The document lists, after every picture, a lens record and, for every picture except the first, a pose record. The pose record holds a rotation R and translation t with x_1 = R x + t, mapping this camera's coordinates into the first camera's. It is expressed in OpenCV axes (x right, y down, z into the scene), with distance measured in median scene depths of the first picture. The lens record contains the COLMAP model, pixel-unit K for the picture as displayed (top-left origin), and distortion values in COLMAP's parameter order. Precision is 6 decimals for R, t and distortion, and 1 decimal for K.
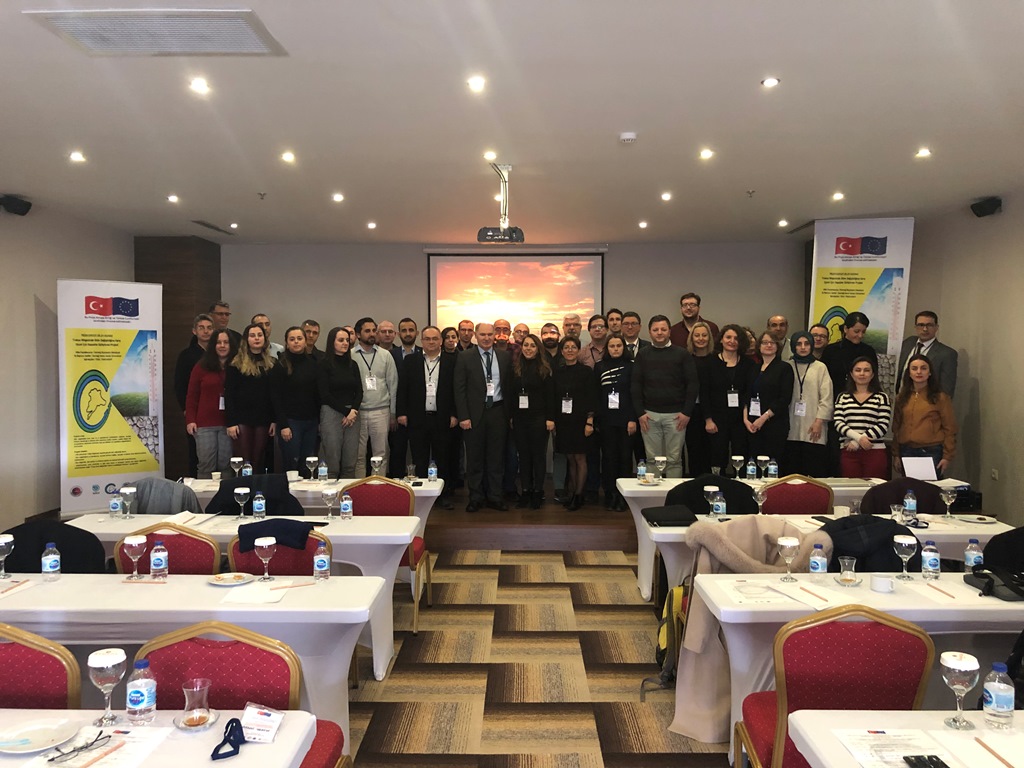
lens RADIAL K [[841.9, 0, 511.6], [0, 841.9, 366.9], [0, 0, 1]] dist [-0.000268, -0.003055]
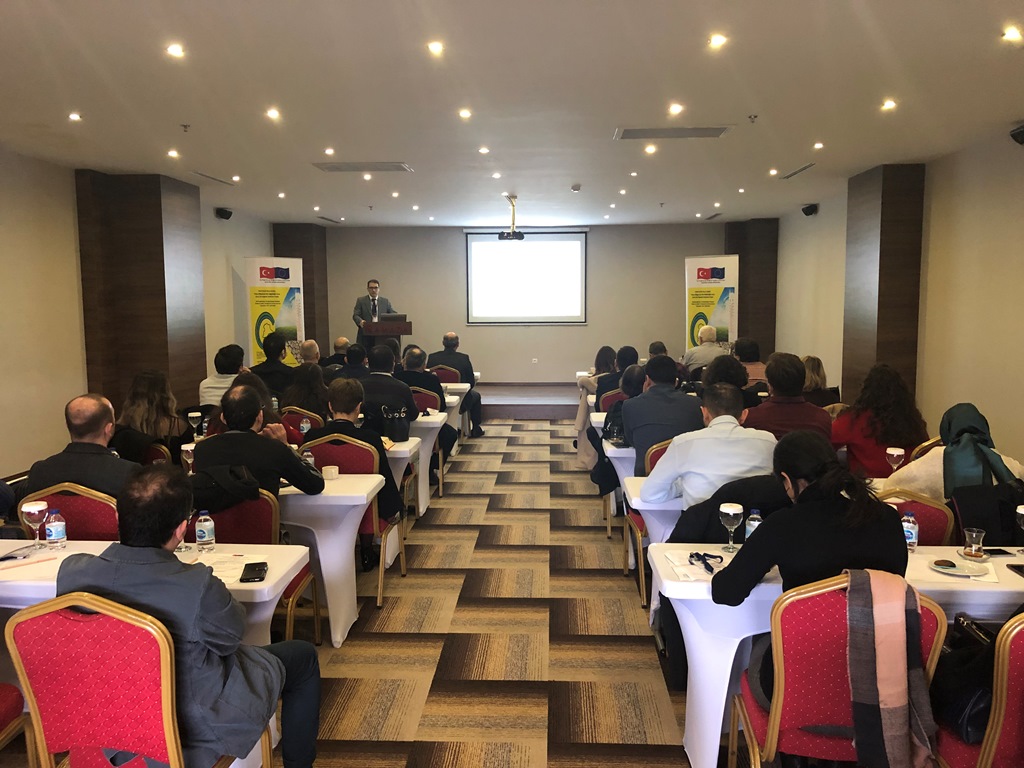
lens RADIAL K [[847.3, 0, 512.0], [0, 847.3, 384.0], [0, 0, 1]] dist [0.001937, -0.003013]
pose [[0.999397, -0.001123, -0.034690, 0.062018], [0.003919, 0.996735, 0.080645, 0.018260], [0.034486, -0.080733, 0.996139, -0.986271]]
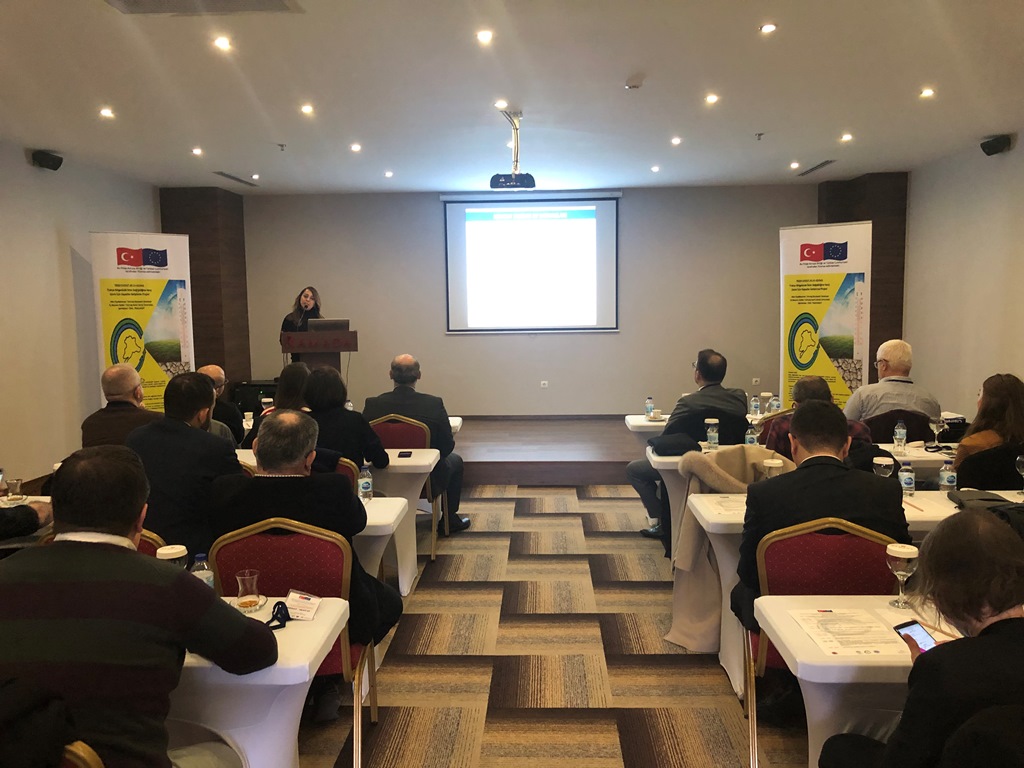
lens RADIAL K [[847.3, 0, 512.0], [0, 847.3, 384.0], [0, 0, 1]] dist [0.001937, -0.003013]
pose [[0.999579, -0.010558, -0.027030, 0.014796], [0.012708, 0.996662, 0.080639, 0.008918], [0.026089, -0.080948, 0.996377, -0.070705]]
